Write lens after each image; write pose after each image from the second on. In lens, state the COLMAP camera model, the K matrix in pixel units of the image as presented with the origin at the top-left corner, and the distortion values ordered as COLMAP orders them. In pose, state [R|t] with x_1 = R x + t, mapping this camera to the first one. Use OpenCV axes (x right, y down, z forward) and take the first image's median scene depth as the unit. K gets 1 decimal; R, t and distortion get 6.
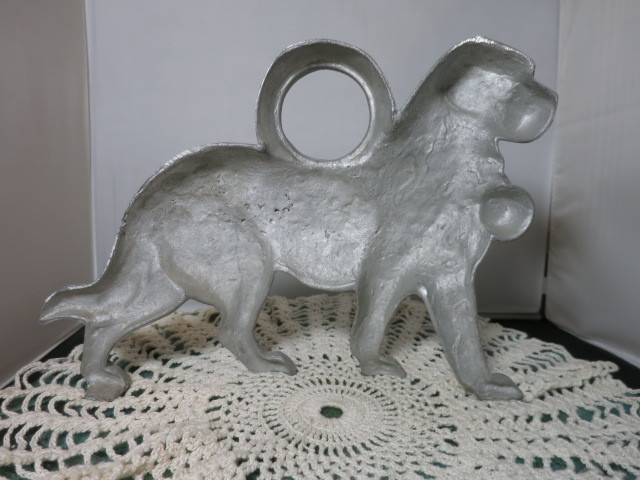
lens RADIAL K [[463.8, 0, 320.0], [0, 463.8, 240.0], [0, 0, 1]] dist [-0.044571, 0.003490]
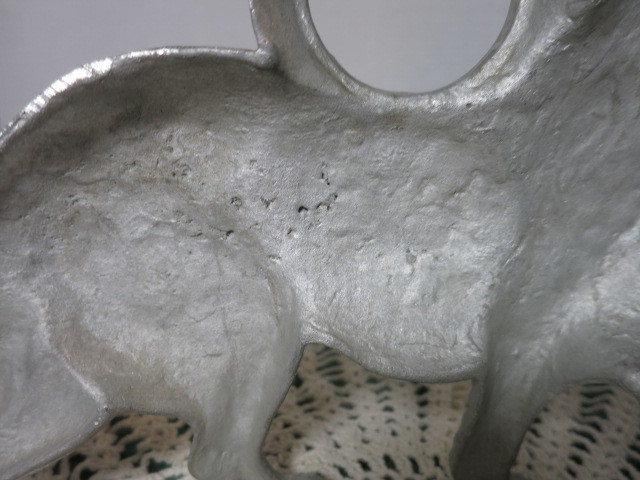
lens RADIAL K [[463.8, 0, 320.0], [0, 463.8, 240.0], [0, 0, 1]] dist [-0.044571, 0.003490]
pose [[0.999355, -0.034052, 0.011439, -0.082519], [0.033385, 0.997974, 0.054163, -0.058178], [-0.013260, -0.053746, 0.998467, 0.543440]]
